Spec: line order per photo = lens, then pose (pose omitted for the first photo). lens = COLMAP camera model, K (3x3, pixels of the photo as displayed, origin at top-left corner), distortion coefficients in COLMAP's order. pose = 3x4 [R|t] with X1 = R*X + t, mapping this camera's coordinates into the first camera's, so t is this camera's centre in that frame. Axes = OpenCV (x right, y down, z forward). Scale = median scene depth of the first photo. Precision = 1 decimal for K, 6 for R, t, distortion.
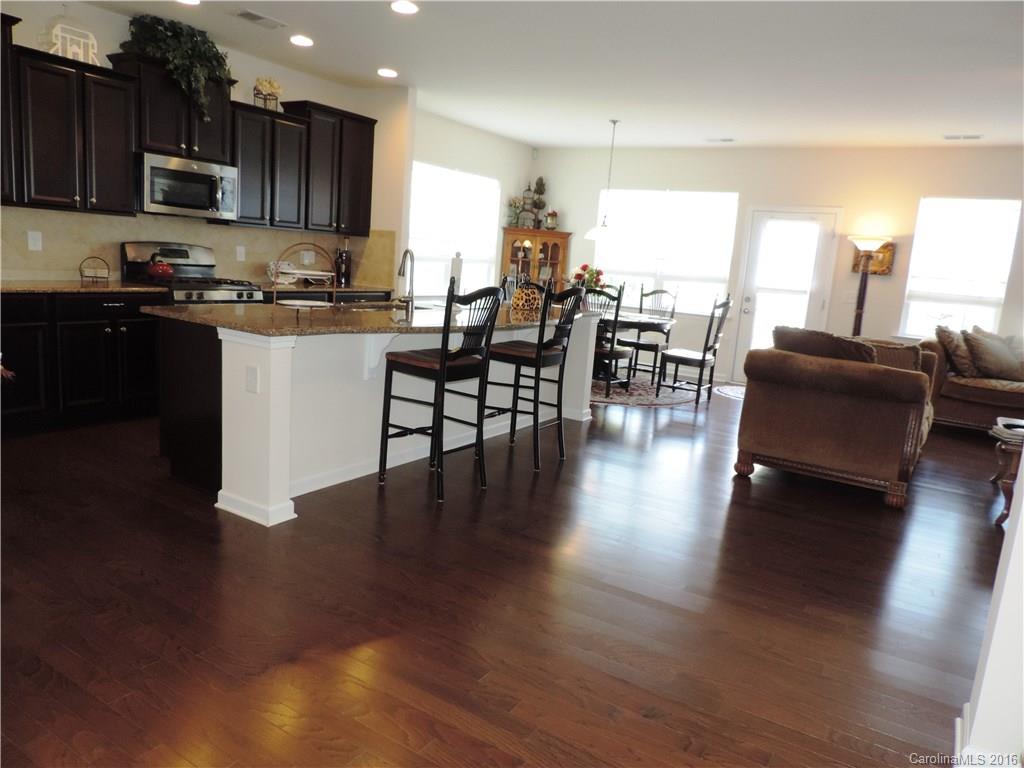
lens RADIAL K [[728.4, 0, 512.0], [0, 728.4, 384.0], [0, 0, 1]] dist [-0.011865, -0.001734]
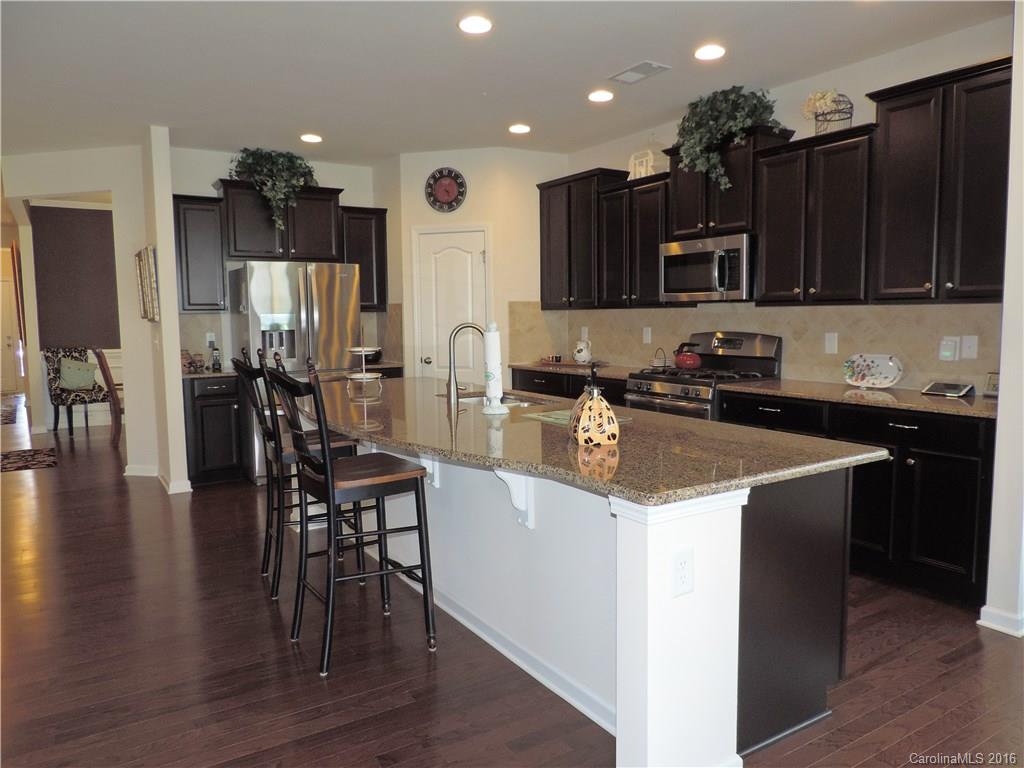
lens RADIAL K [[728.4, 0, 512.0], [0, 728.4, 384.0], [0, 0, 1]] dist [-0.011865, -0.001734]
pose [[-0.422045, 0.016054, -0.906433, 0.463186], [-0.177265, 0.979082, 0.099877, -0.172909], [0.889076, 0.202832, -0.410371, 1.144885]]
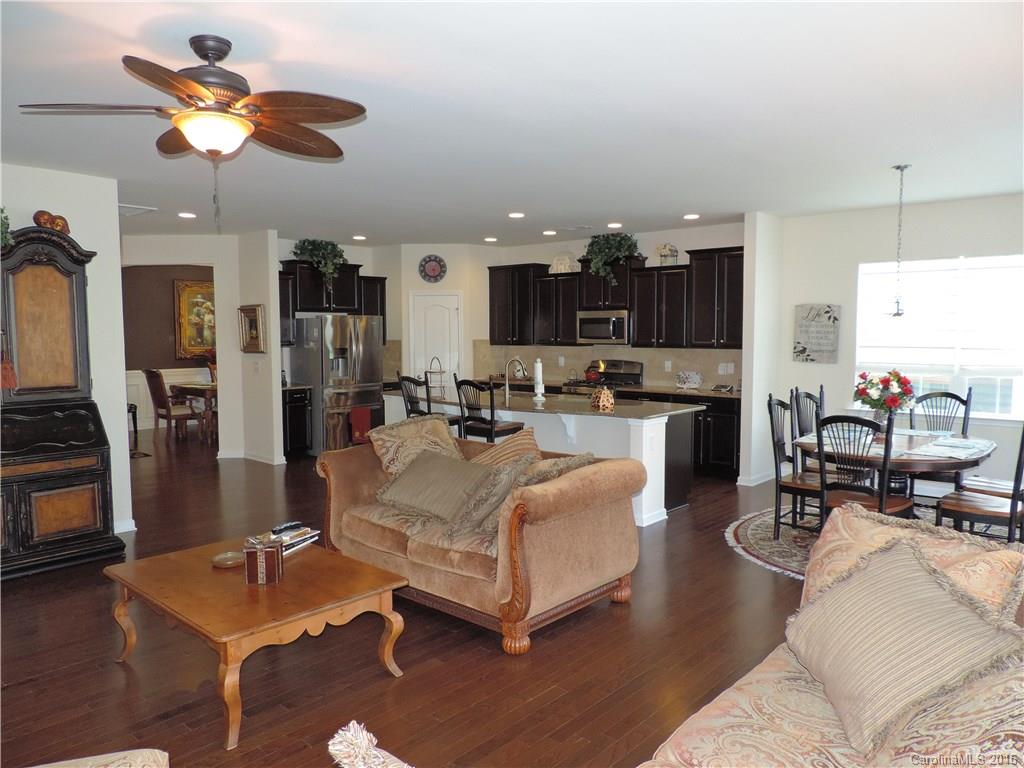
lens RADIAL K [[728.4, 0, 512.0], [0, 728.4, 384.0], [0, 0, 1]] dist [-0.011865, -0.001734]
pose [[-0.163667, -0.002302, -0.986513, 1.212891], [-0.180141, 0.983254, 0.027592, -0.143730], [0.969929, 0.182228, -0.161341, 1.052545]]
